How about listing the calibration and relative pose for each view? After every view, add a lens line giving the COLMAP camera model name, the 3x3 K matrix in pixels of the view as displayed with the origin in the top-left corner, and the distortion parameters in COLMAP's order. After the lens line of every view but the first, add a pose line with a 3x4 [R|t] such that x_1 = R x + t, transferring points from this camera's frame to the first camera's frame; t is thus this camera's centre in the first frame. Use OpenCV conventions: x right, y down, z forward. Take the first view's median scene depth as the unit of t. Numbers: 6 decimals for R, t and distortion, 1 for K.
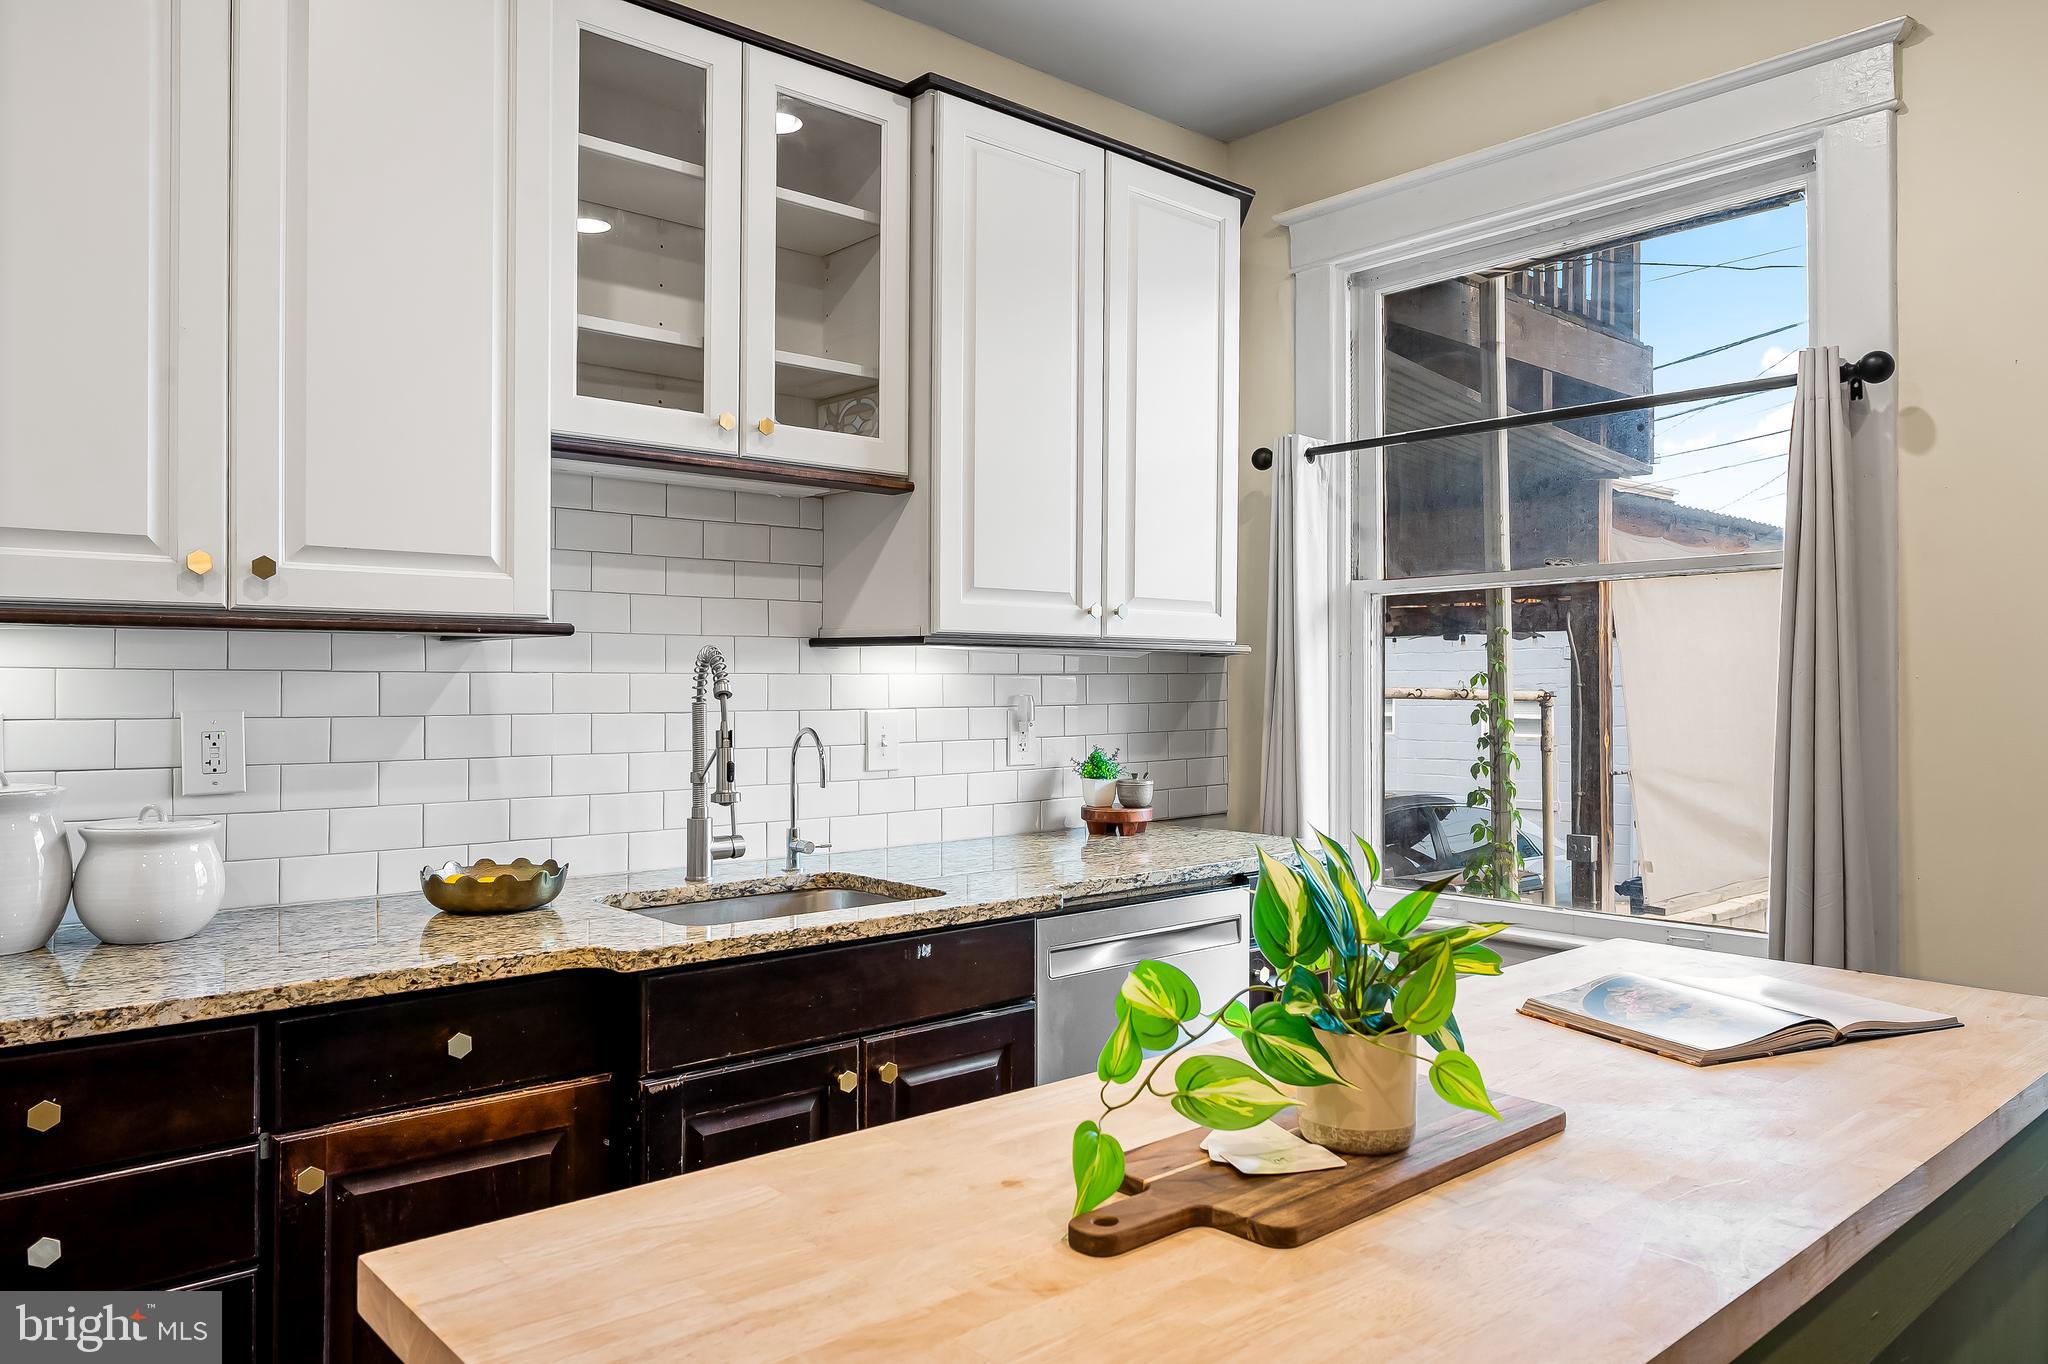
lens RADIAL K [[1403.3, 0, 1042.7], [0, 1403.3, 671.8], [0, 0, 1]] dist [-0.007435, 0.003101]
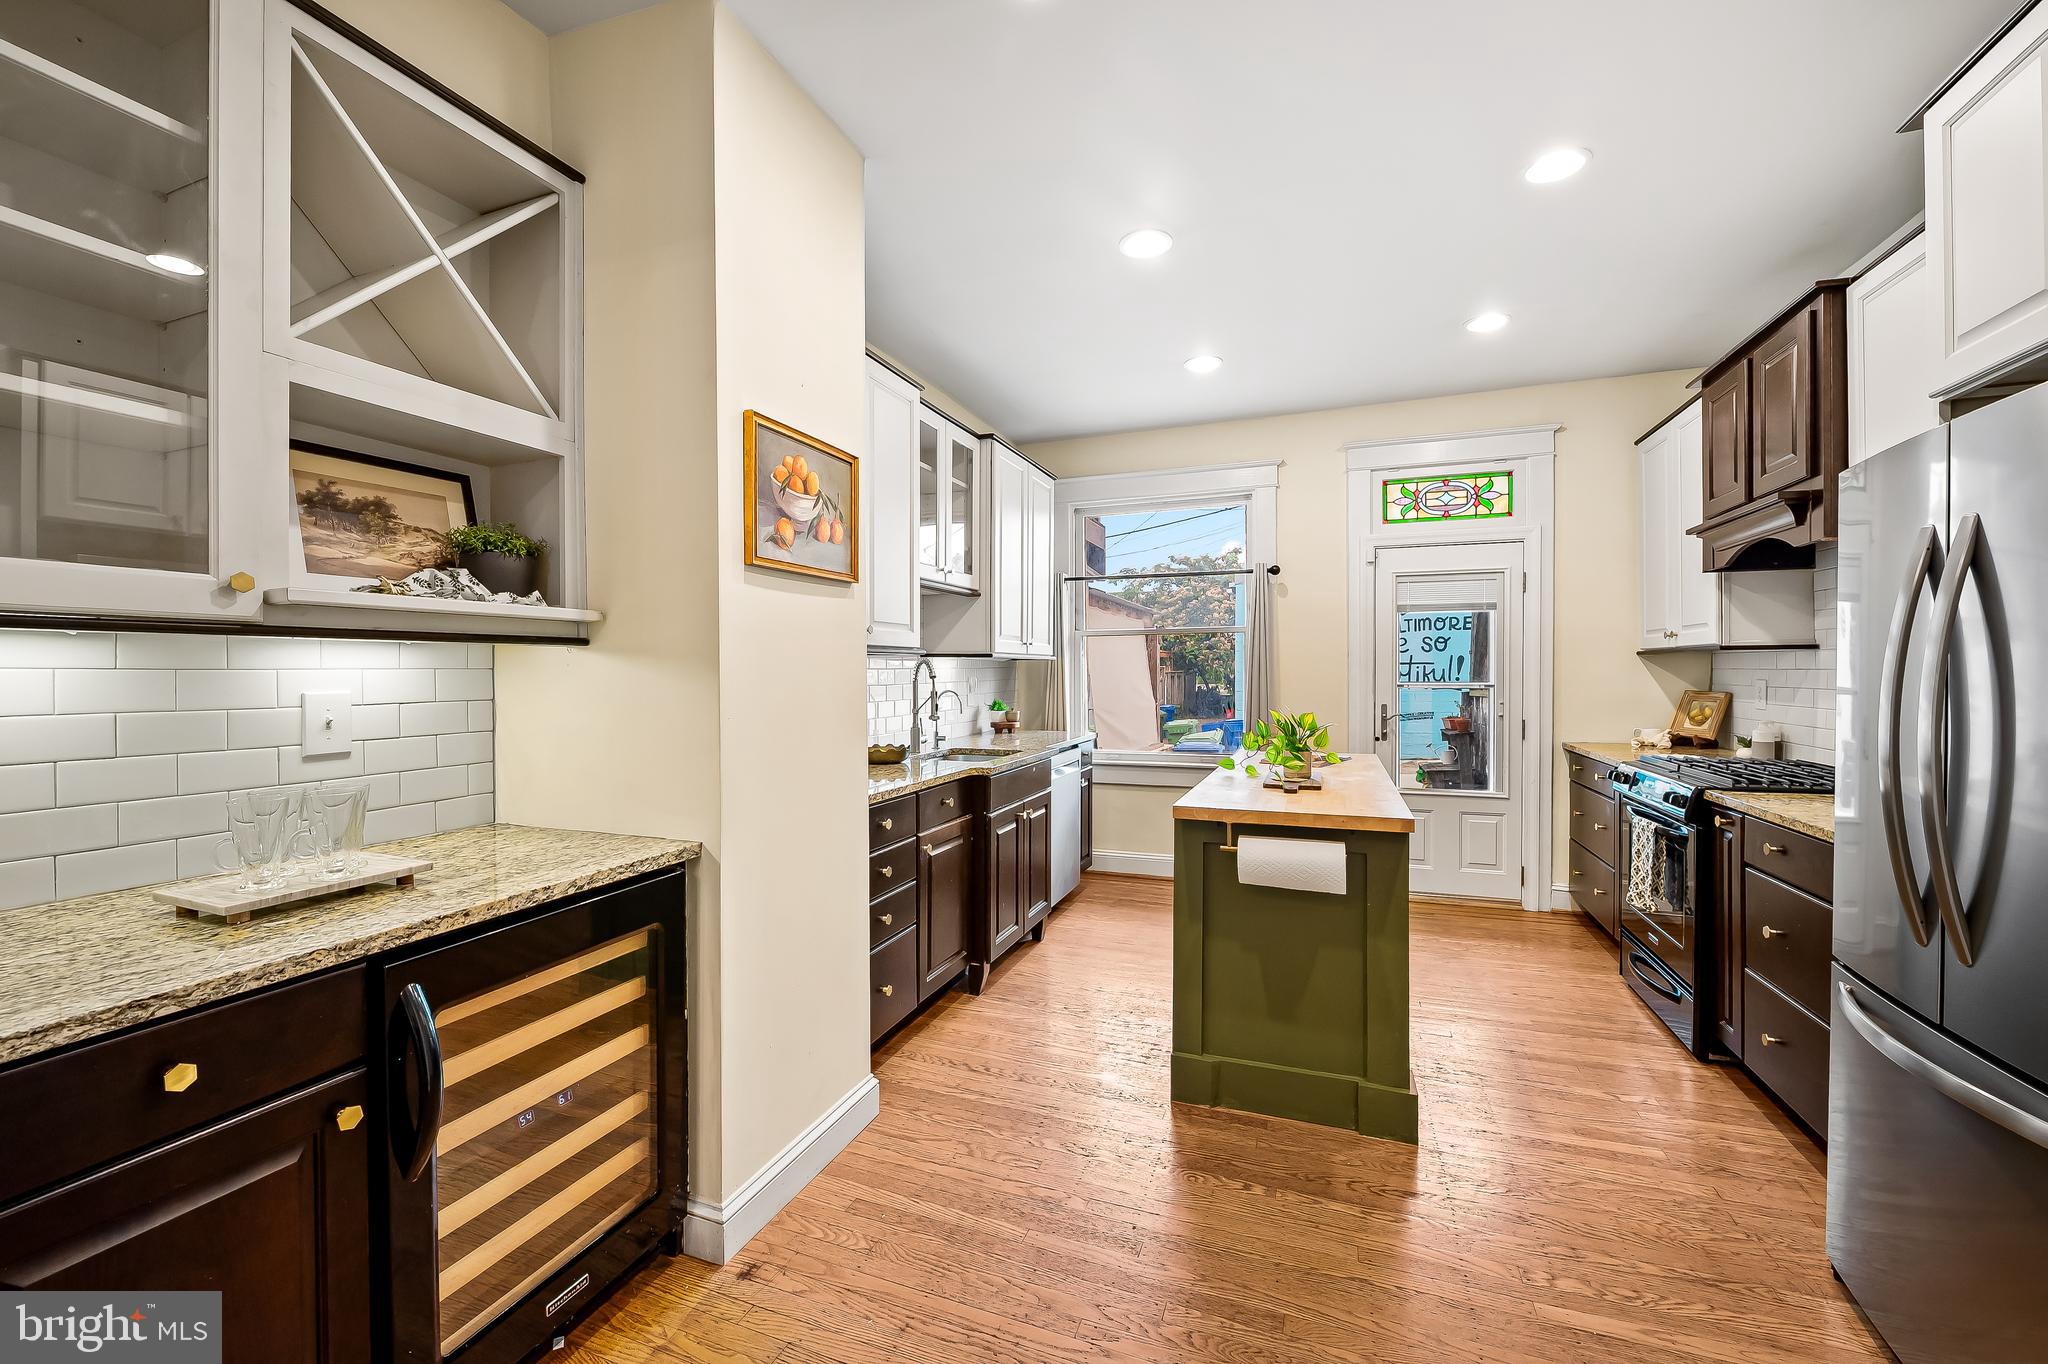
lens RADIAL K [[825.9, 0, 1026.6], [0, 825.9, 675.0], [0, 0, 1]] dist [-0.006682, -0.001021]
pose [[0.887811, -0.006299, 0.460164, -0.763445], [0.000366, 0.999916, 0.012981, -0.006324], [-0.460207, -0.011356, 0.887739, -0.390254]]
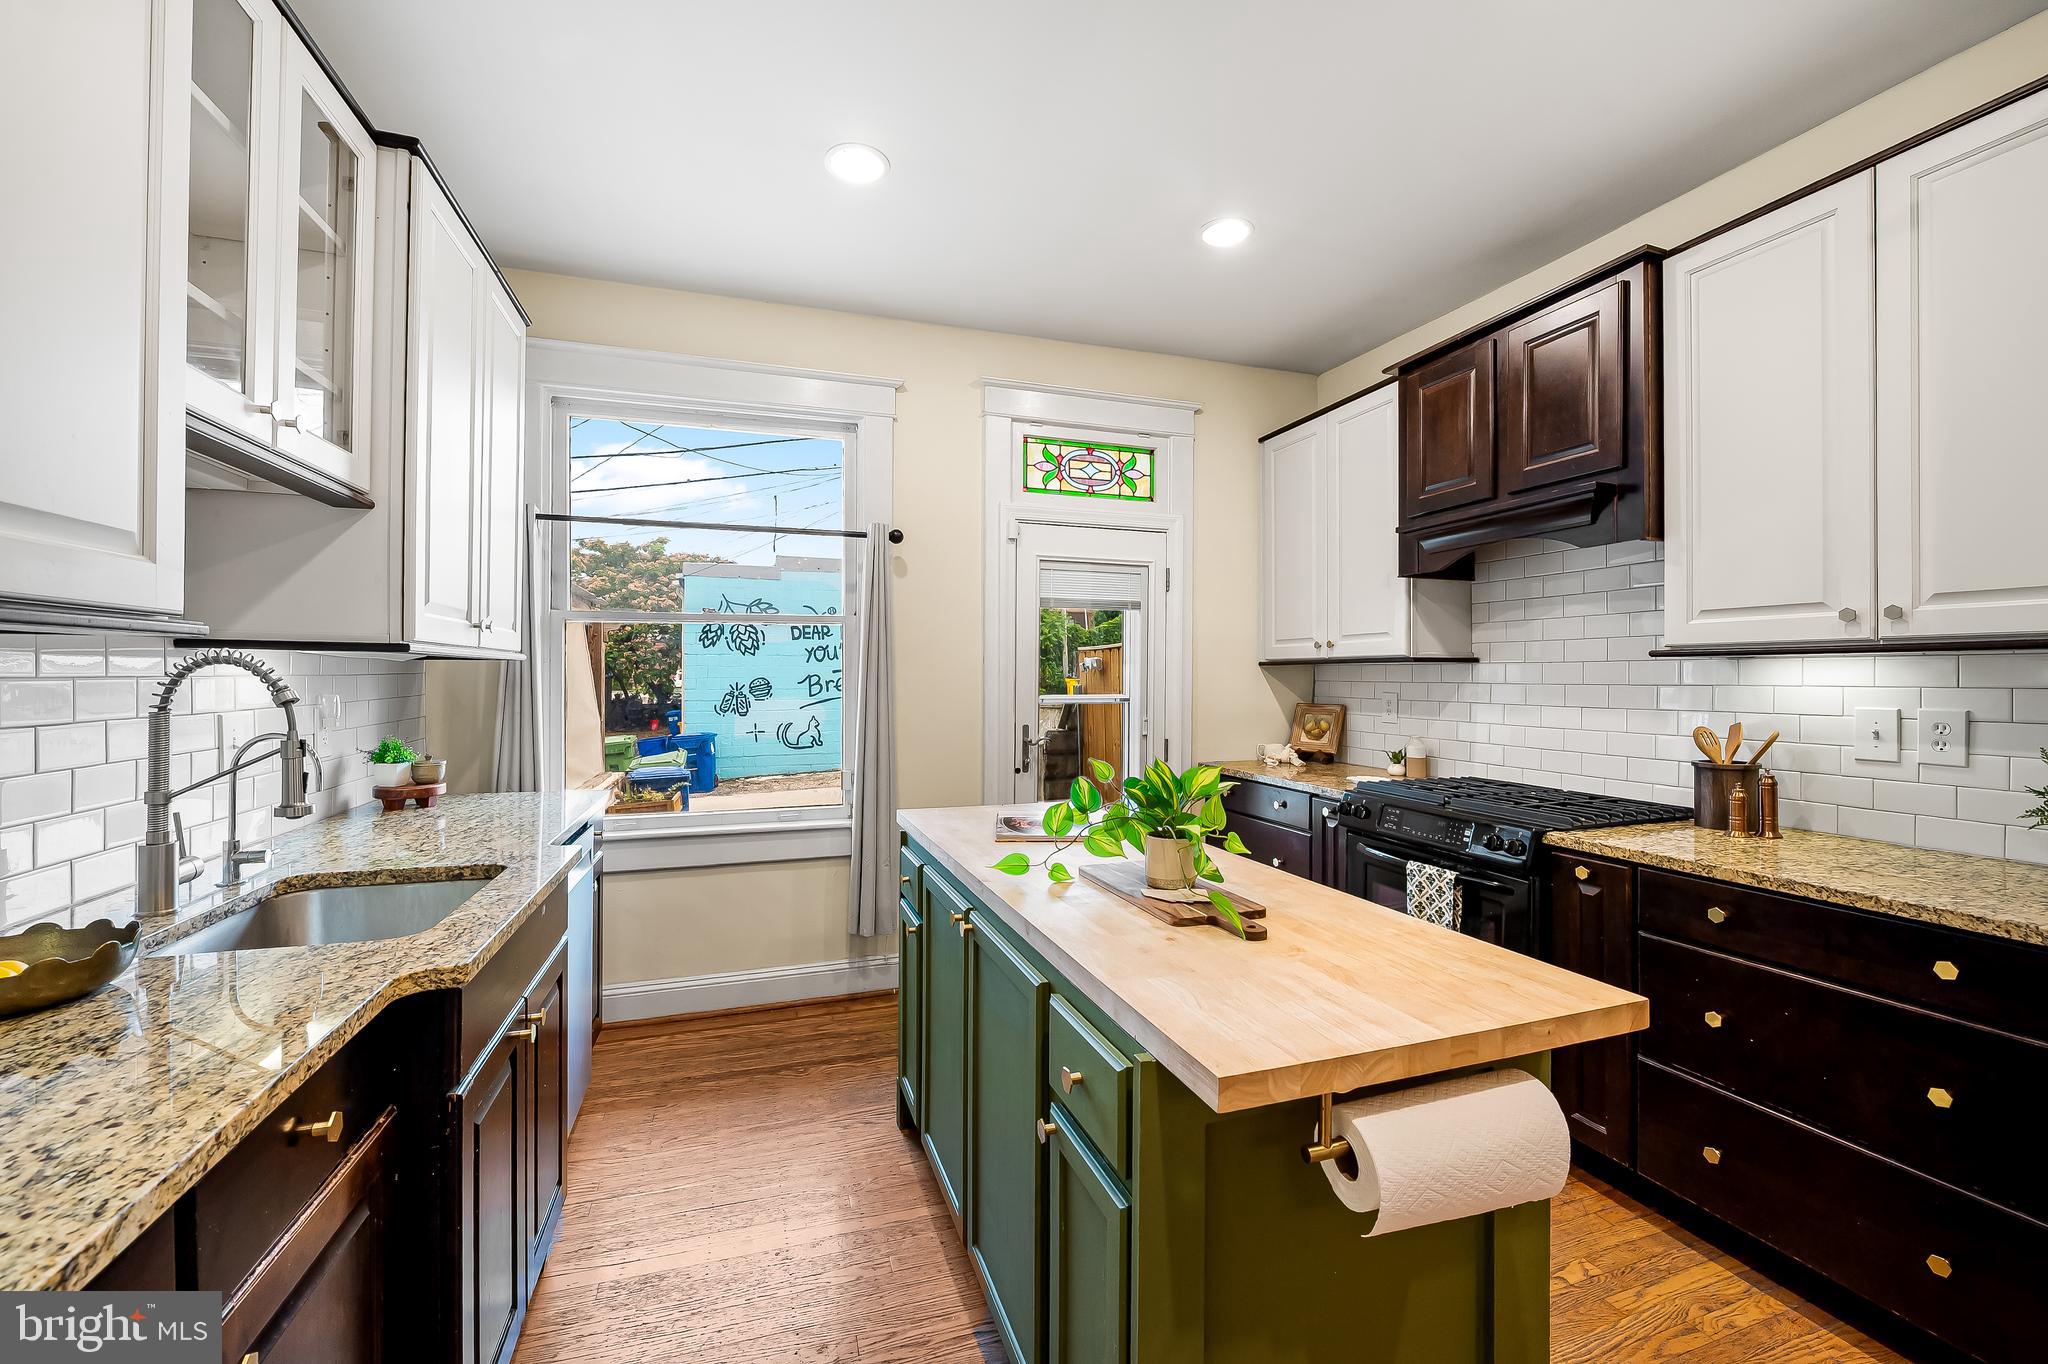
lens RADIAL K [[825.9, 0, 1023.0], [0, 825.9, 676.2], [0, 0, 1]] dist [-0.006682, -0.001021]
pose [[0.394050, -0.000635, 0.919089, -0.518126], [-0.009757, 0.999941, 0.004873, -0.008115], [-0.919037, -0.010888, 0.394020, 0.313783]]
